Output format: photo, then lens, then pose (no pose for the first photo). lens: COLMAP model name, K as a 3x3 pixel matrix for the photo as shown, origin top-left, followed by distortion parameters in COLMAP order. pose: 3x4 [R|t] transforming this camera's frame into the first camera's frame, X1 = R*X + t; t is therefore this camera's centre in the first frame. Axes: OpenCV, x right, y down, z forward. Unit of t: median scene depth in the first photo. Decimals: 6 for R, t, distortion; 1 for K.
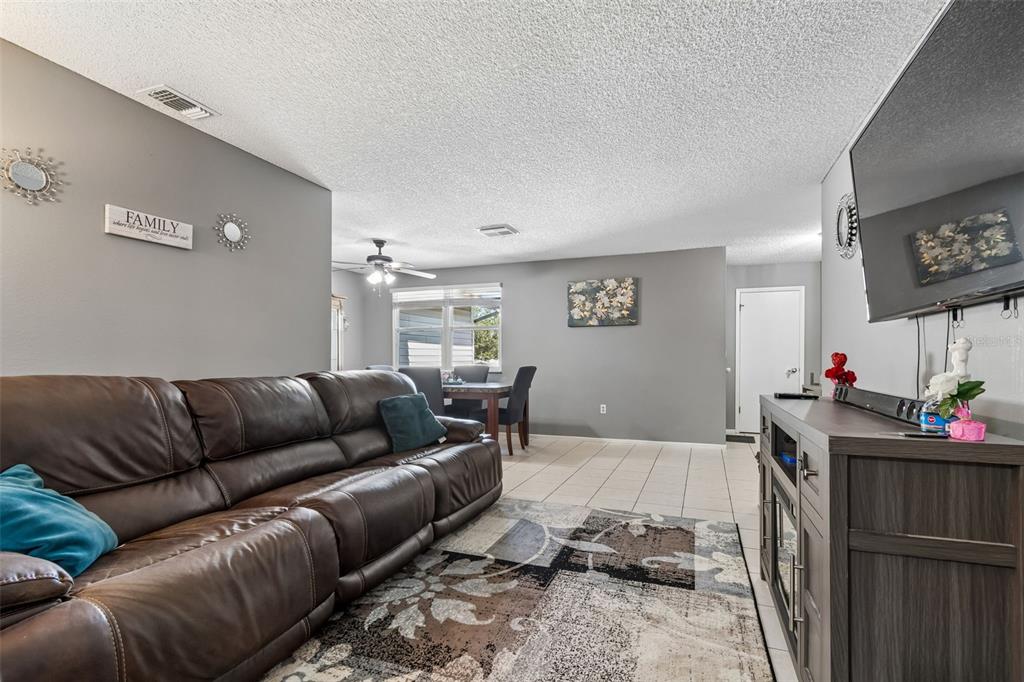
lens RADIAL K [[510.8, 0, 527.3], [0, 510.8, 357.4], [0, 0, 1]] dist [0.007271, 0.000298]
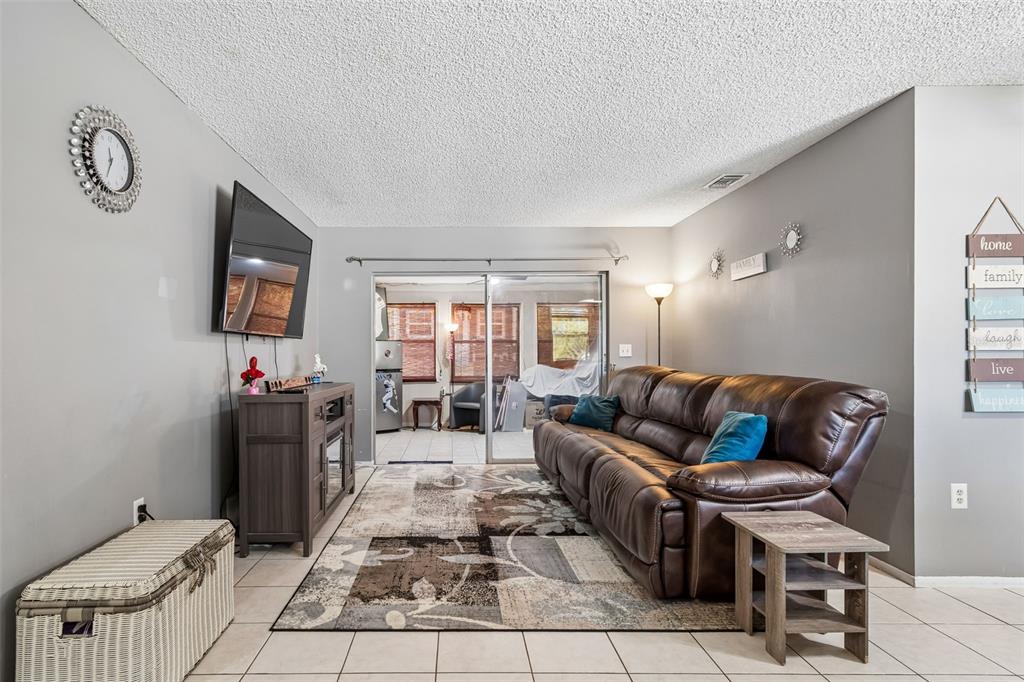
lens RADIAL K [[510.8, 0, 446.5], [0, 510.8, 353.7], [0, 0, 1]] dist [0.007271, 0.000298]
pose [[-0.950404, 0.002506, -0.311007, 0.474726], [0.004631, 0.999971, -0.006093, -0.006404], [0.310982, -0.007231, -0.950388, 1.975212]]
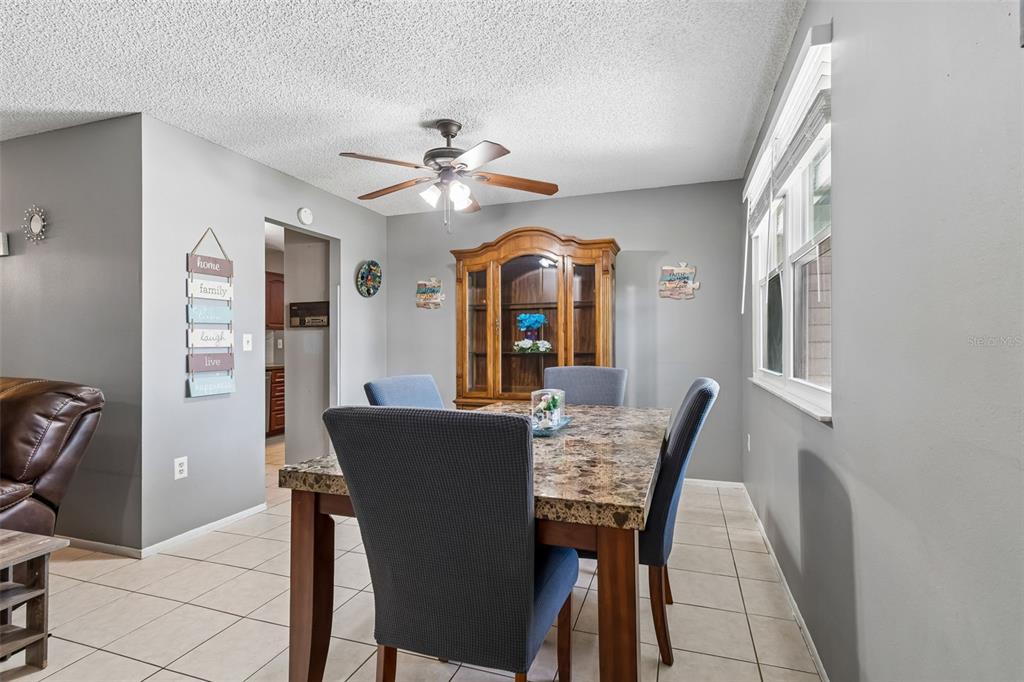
lens RADIAL K [[482.2, 0, 536.2], [0, 482.2, 343.7], [0, 0, 1]] dist [0.000032, 0.000760]
pose [[0.020445, 0.002329, -0.999788, 0.382832], [0.009117, 0.999955, 0.002515, -0.016543], [0.999749, -0.009166, 0.020423, 2.120916]]
